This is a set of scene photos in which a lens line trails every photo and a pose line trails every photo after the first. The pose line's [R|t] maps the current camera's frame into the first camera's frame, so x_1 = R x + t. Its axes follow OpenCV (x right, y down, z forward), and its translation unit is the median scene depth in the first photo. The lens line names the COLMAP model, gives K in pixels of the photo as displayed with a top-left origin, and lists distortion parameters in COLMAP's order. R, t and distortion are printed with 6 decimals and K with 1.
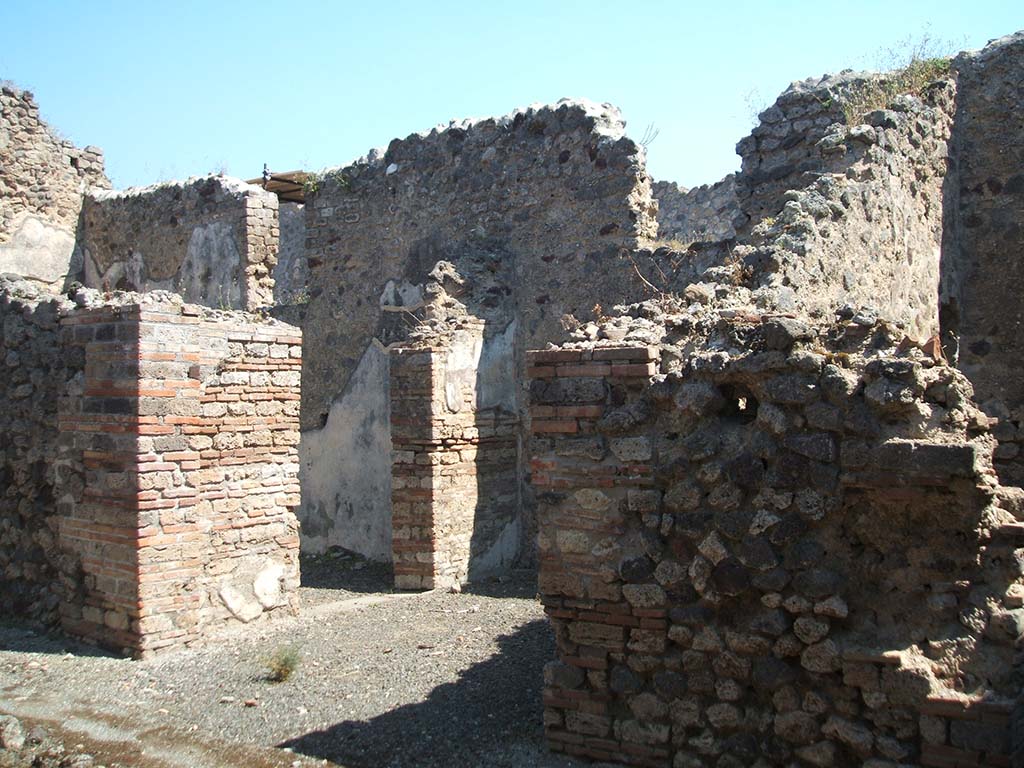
lens RADIAL K [[1221.4, 0, 527.0], [0, 1221.4, 275.3], [0, 0, 1]] dist [-0.147883, 0.084690]
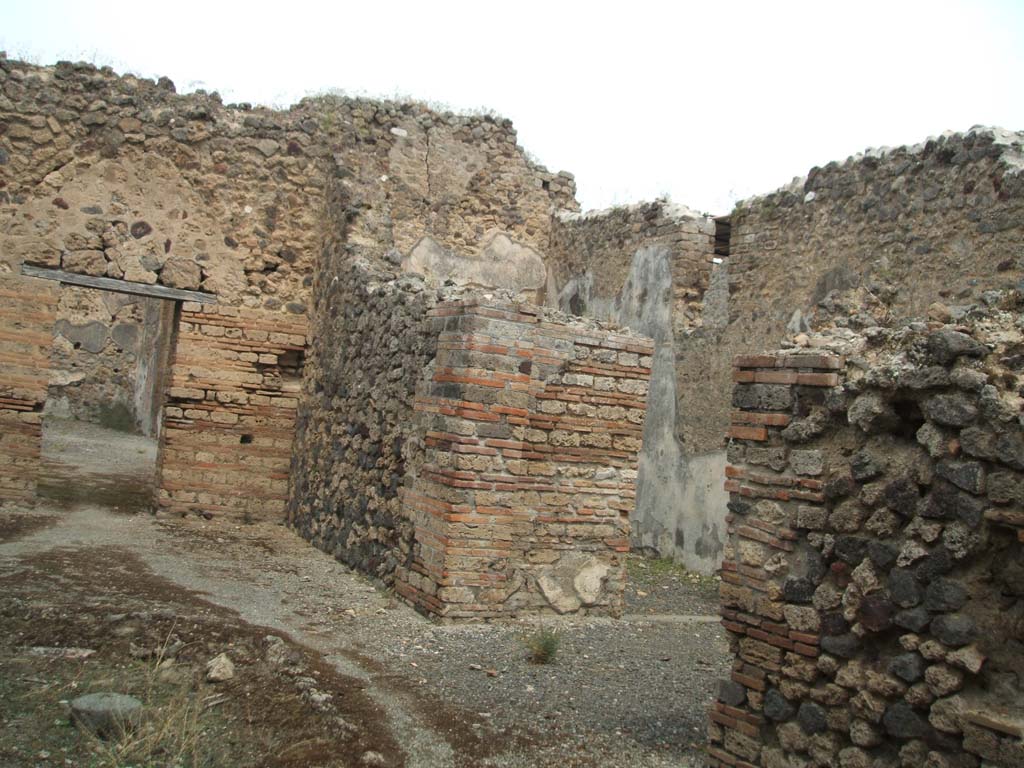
lens RADIAL K [[1221.4, 0, 527.0], [0, 1221.4, 275.3], [0, 0, 1]] dist [-0.147883, 0.084690]
pose [[0.889201, 0.055480, -0.454141, 0.198826], [-0.073898, 0.997003, -0.022893, 0.022748], [0.451509, 0.053916, 0.890636, 0.036307]]
